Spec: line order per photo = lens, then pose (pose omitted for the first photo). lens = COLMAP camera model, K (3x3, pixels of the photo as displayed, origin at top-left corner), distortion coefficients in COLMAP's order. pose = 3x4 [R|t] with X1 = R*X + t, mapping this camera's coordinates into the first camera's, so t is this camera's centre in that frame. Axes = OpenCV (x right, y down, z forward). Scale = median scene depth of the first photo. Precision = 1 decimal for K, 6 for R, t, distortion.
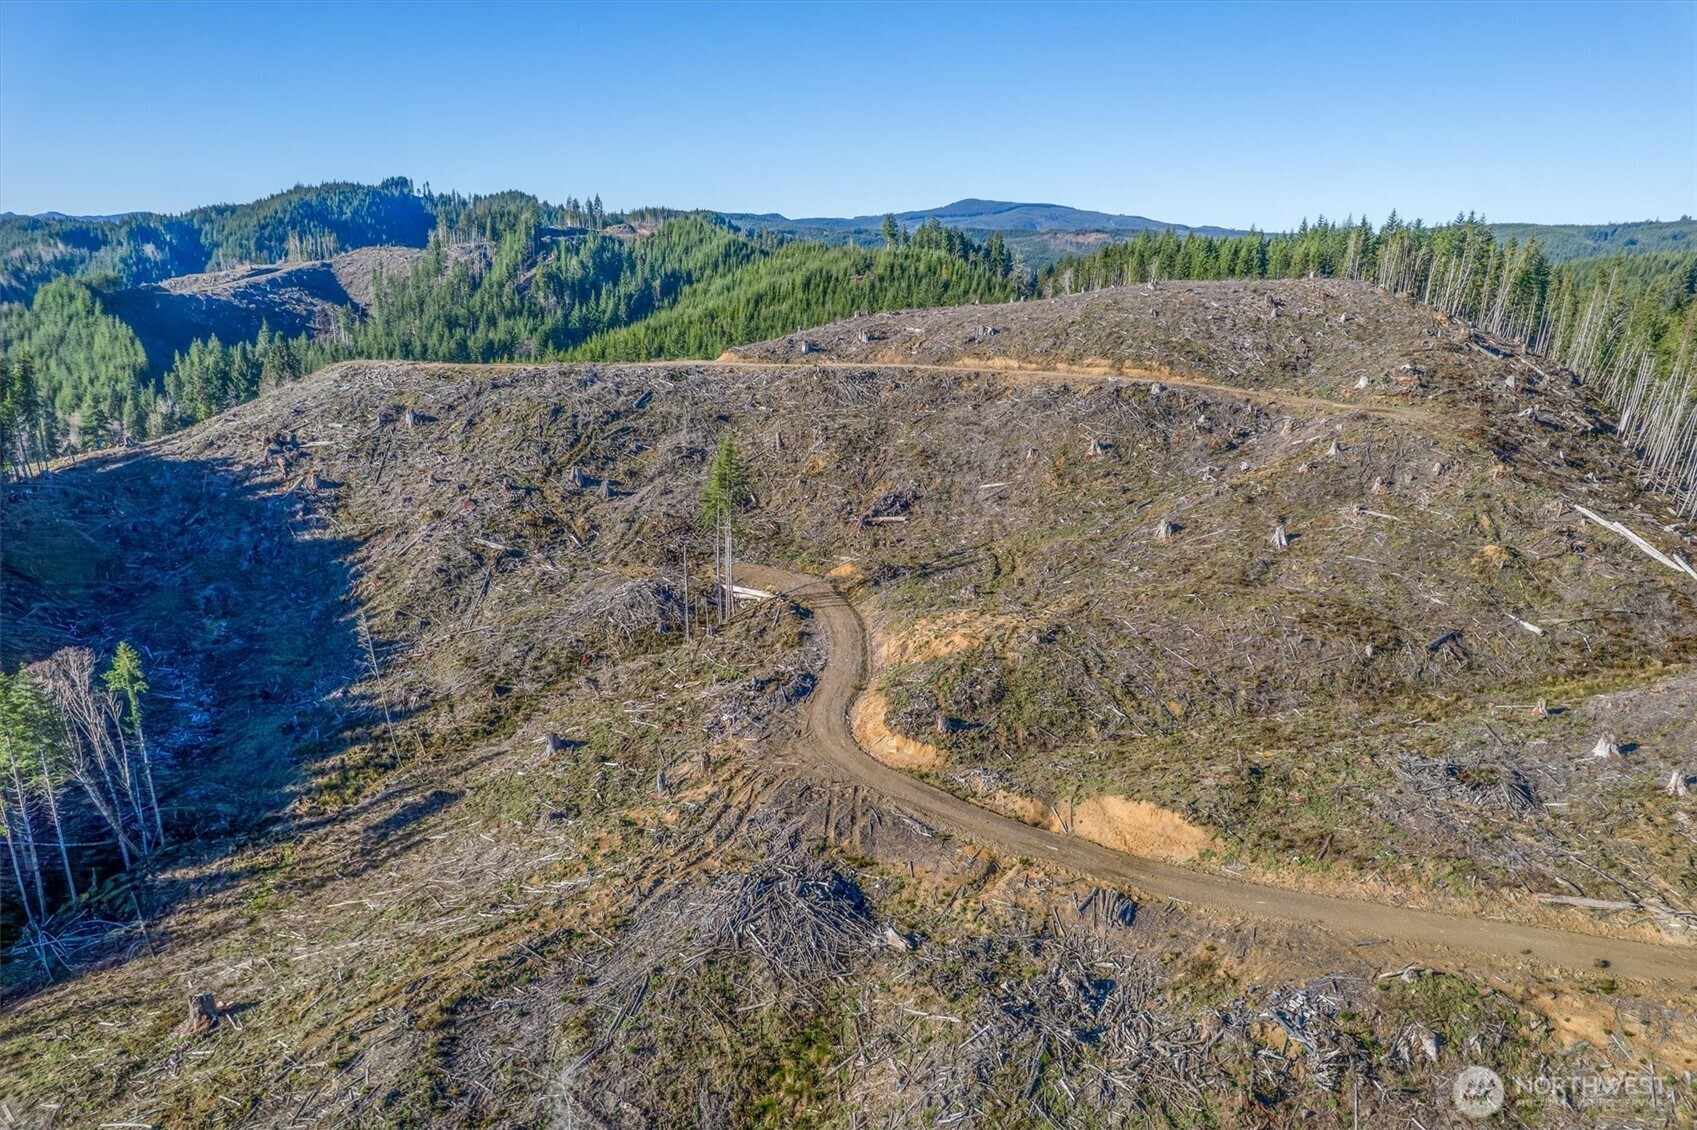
lens RADIAL K [[1088.0, 0, 855.8], [0, 1088.0, 572.6], [0, 0, 1]] dist [-0.074119, 0.065636]
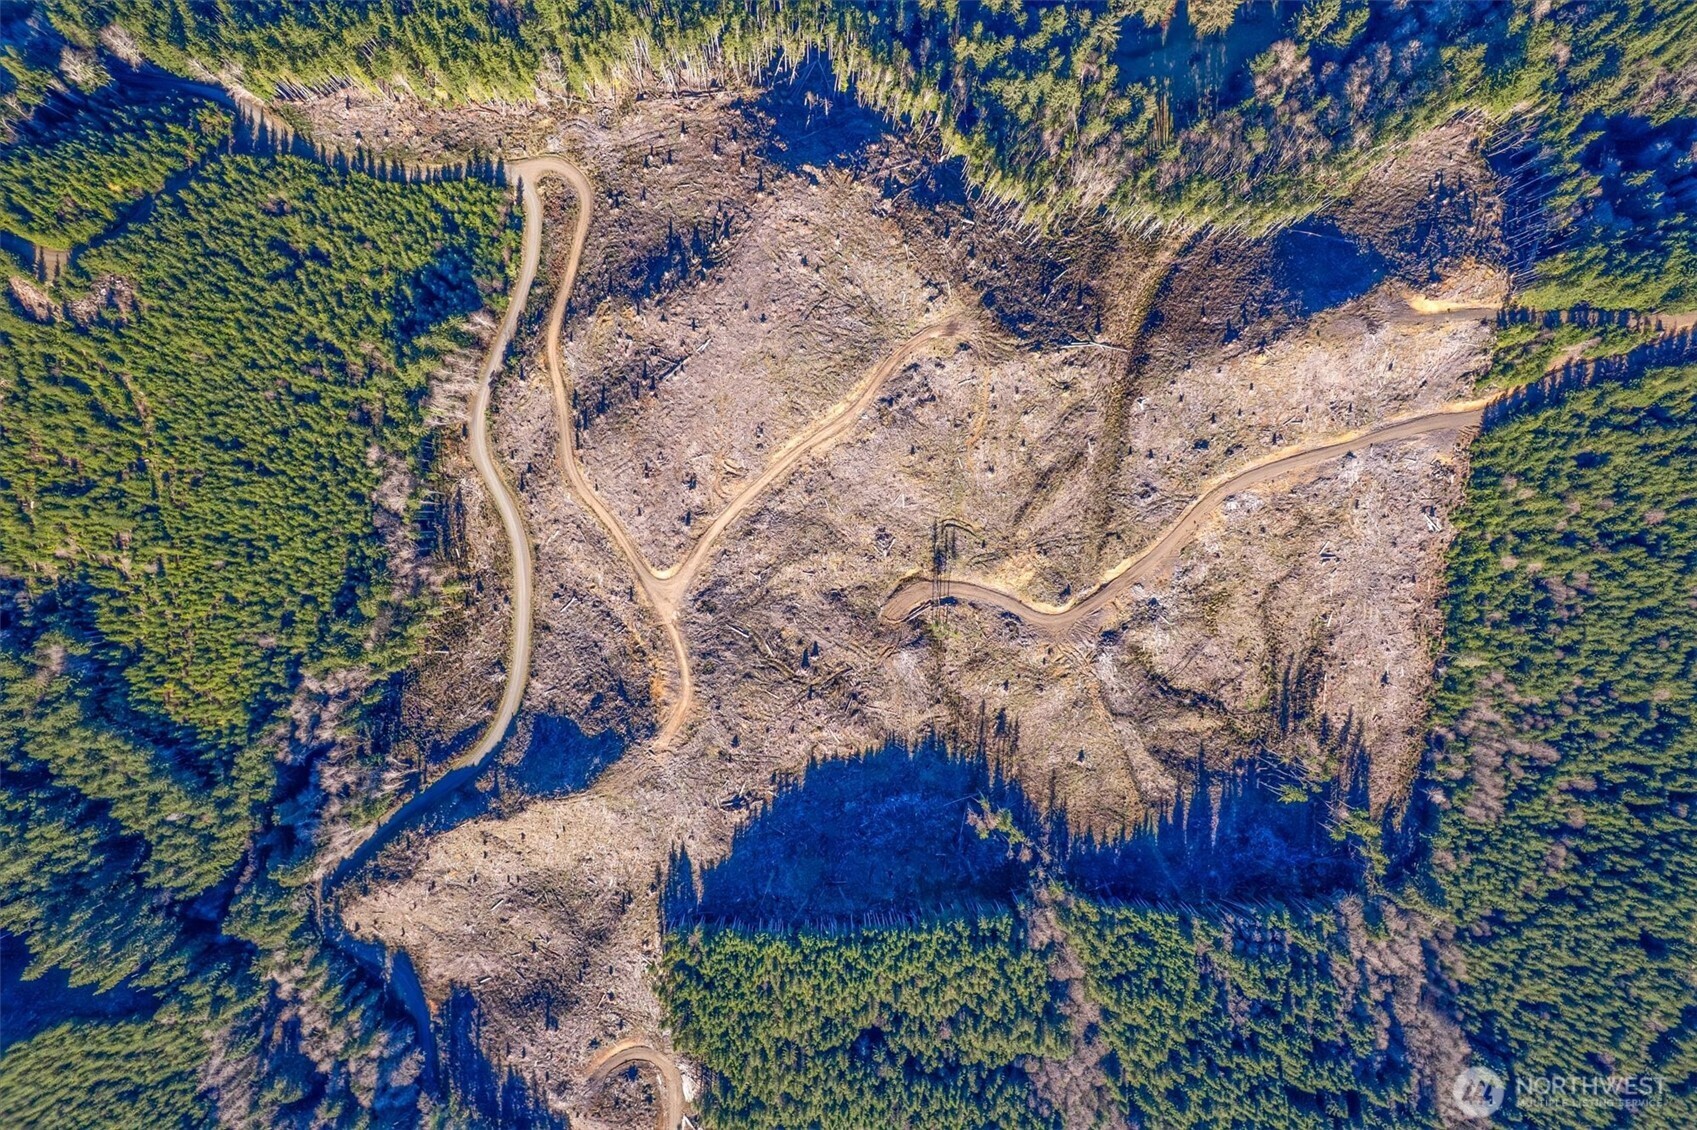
lens RADIAL K [[1088.0, 0, 852.7], [0, 1088.0, 569.9], [0, 0, 1]] dist [-0.074119, 0.065636]
pose [[0.322914, -0.945125, -0.049652, 0.021539], [0.251844, 0.035238, 0.967126, -0.719965], [-0.912305, -0.324803, 0.249403, 0.148505]]
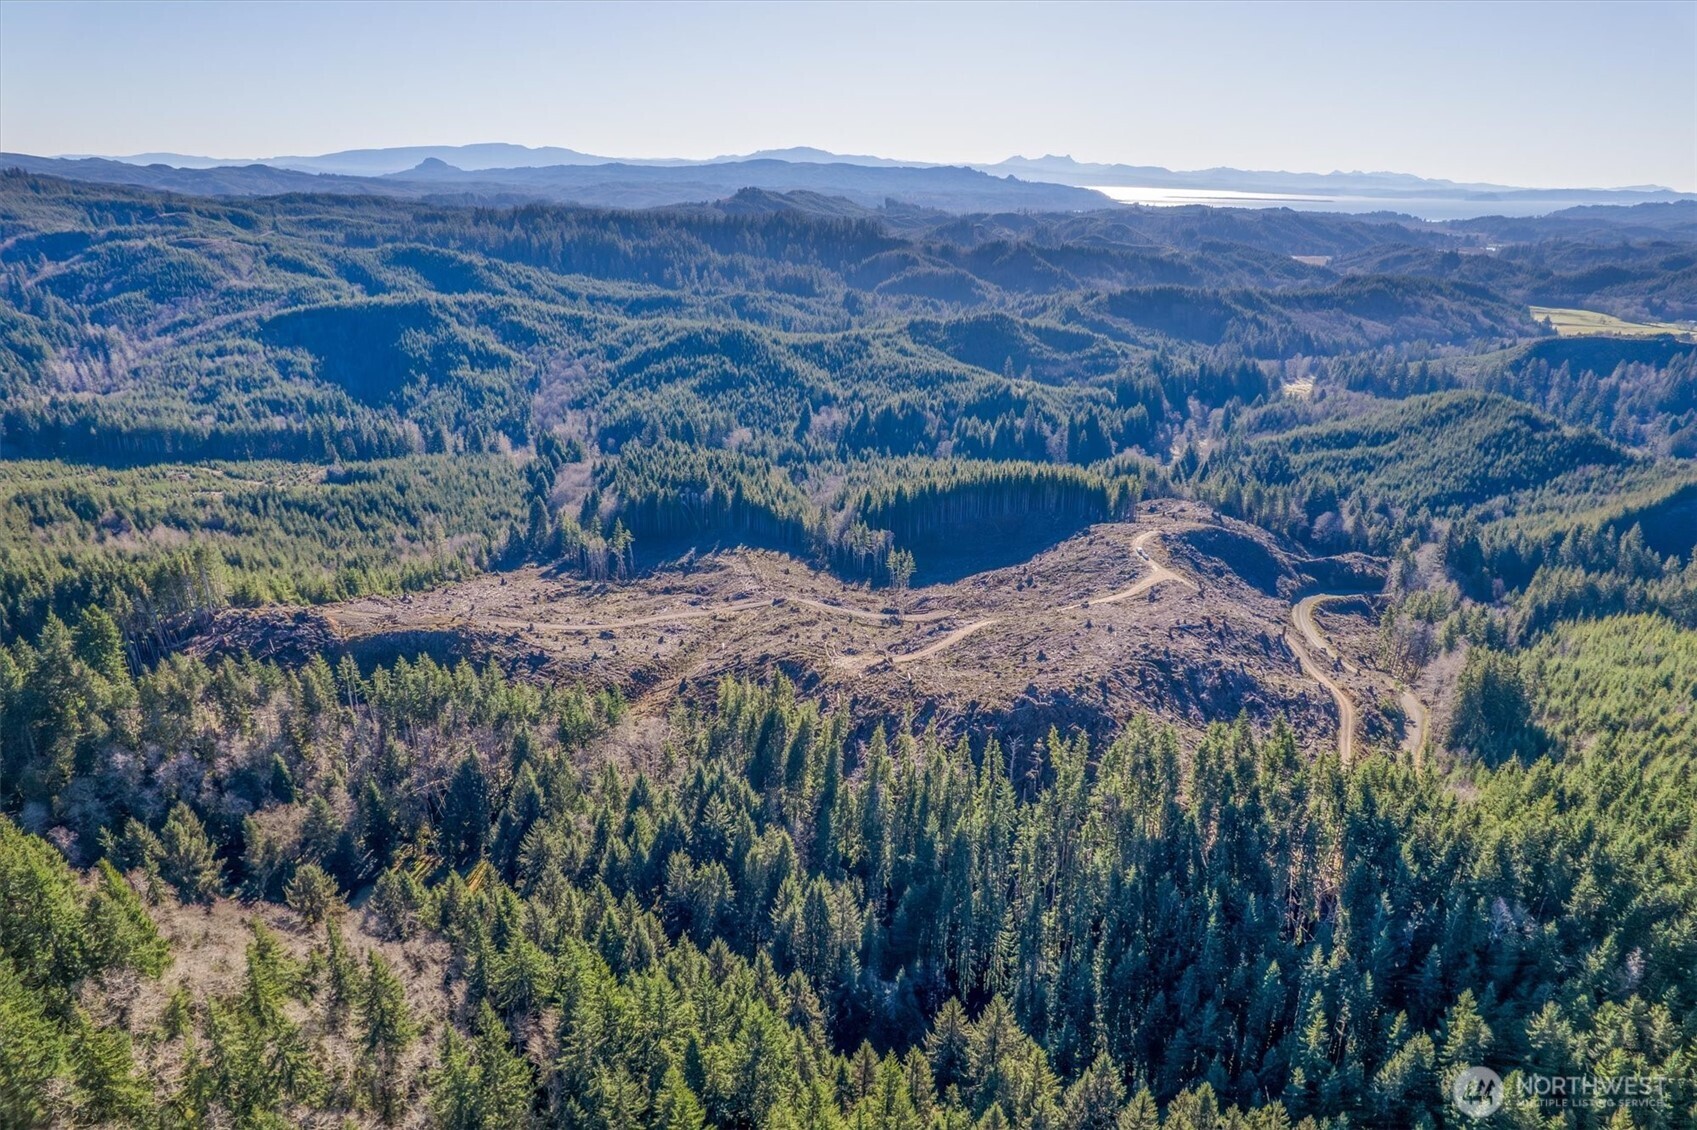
lens RADIAL K [[1088.0, 0, 854.9], [0, 1088.0, 563.5], [0, 0, 1]] dist [-0.074119, 0.065636]
pose [[-0.452093, 0.276768, -0.847945, 0.617955], [-0.281907, 0.857580, 0.430216, -0.351767], [0.846250, 0.433540, -0.309683, 0.457726]]
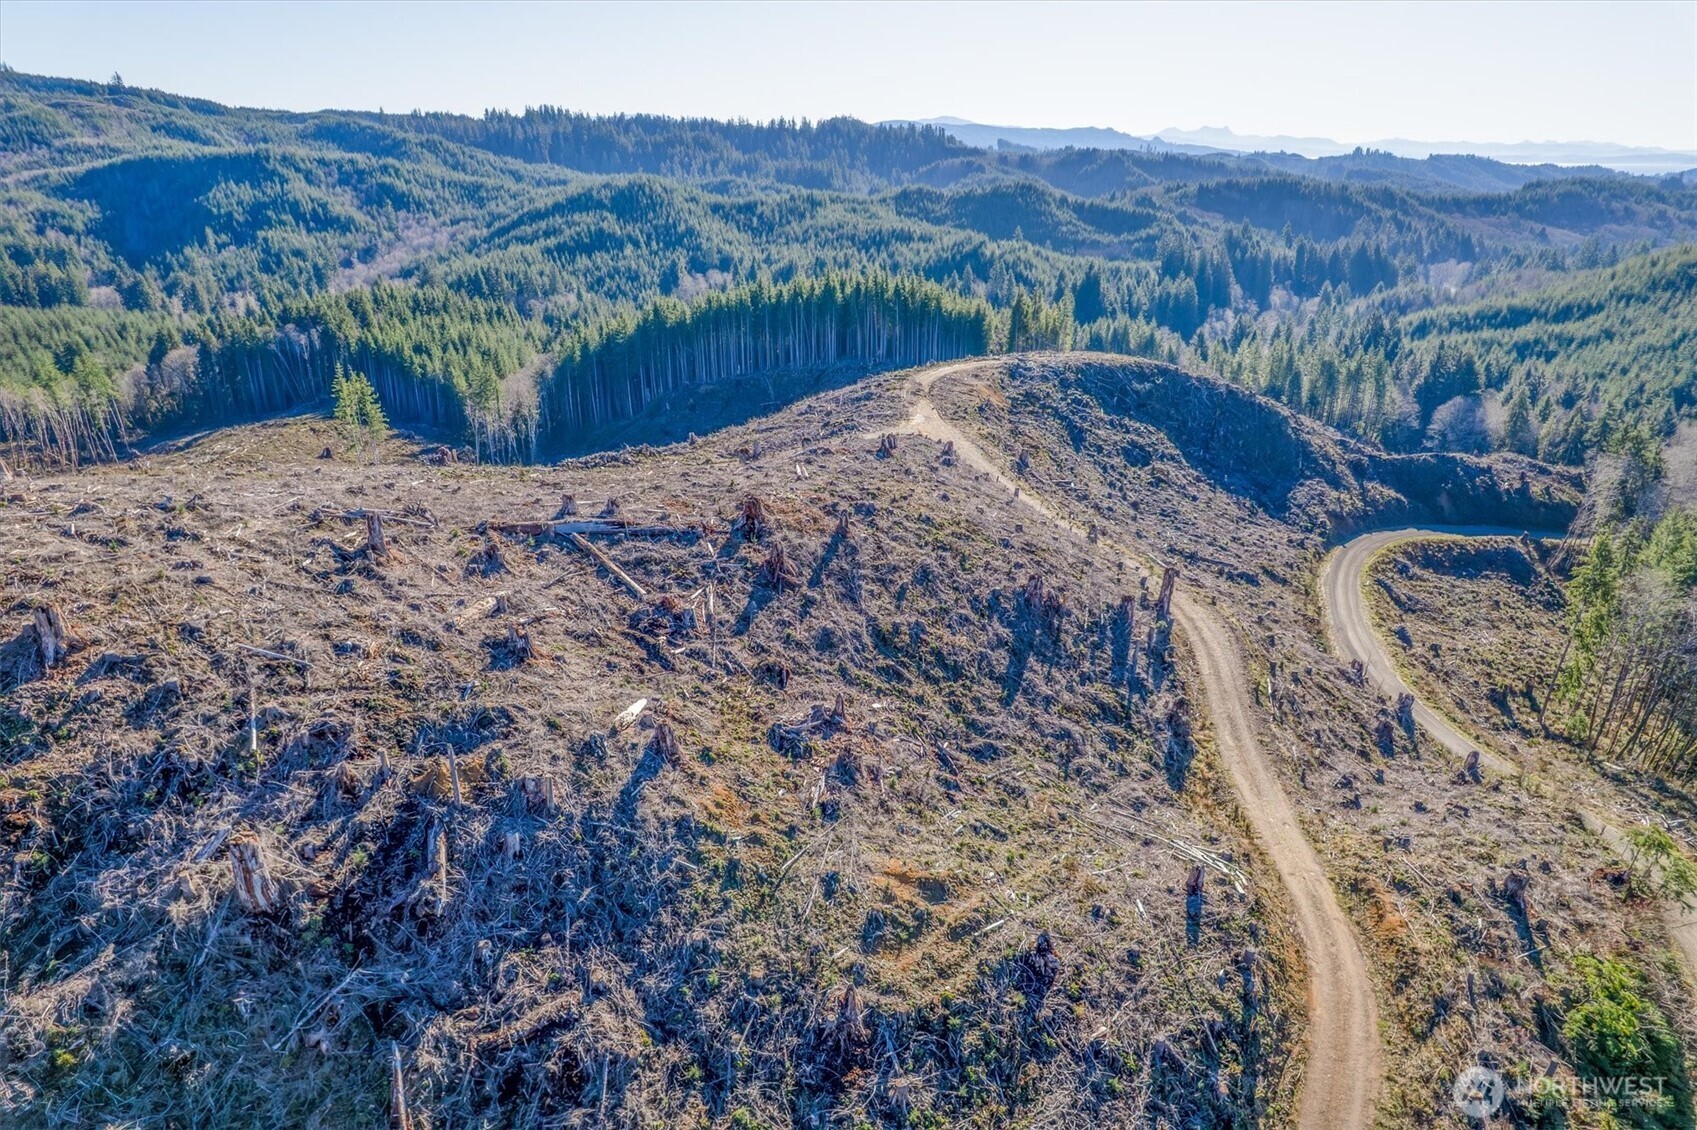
lens RADIAL K [[1088.0, 0, 853.6], [0, 1088.0, 575.6], [0, 0, 1]] dist [-0.074119, 0.065636]
pose [[-0.563489, 0.280707, -0.776971, 0.147404], [-0.261552, 0.831503, 0.490096, -0.190964], [0.783627, 0.479382, -0.395123, 0.516161]]
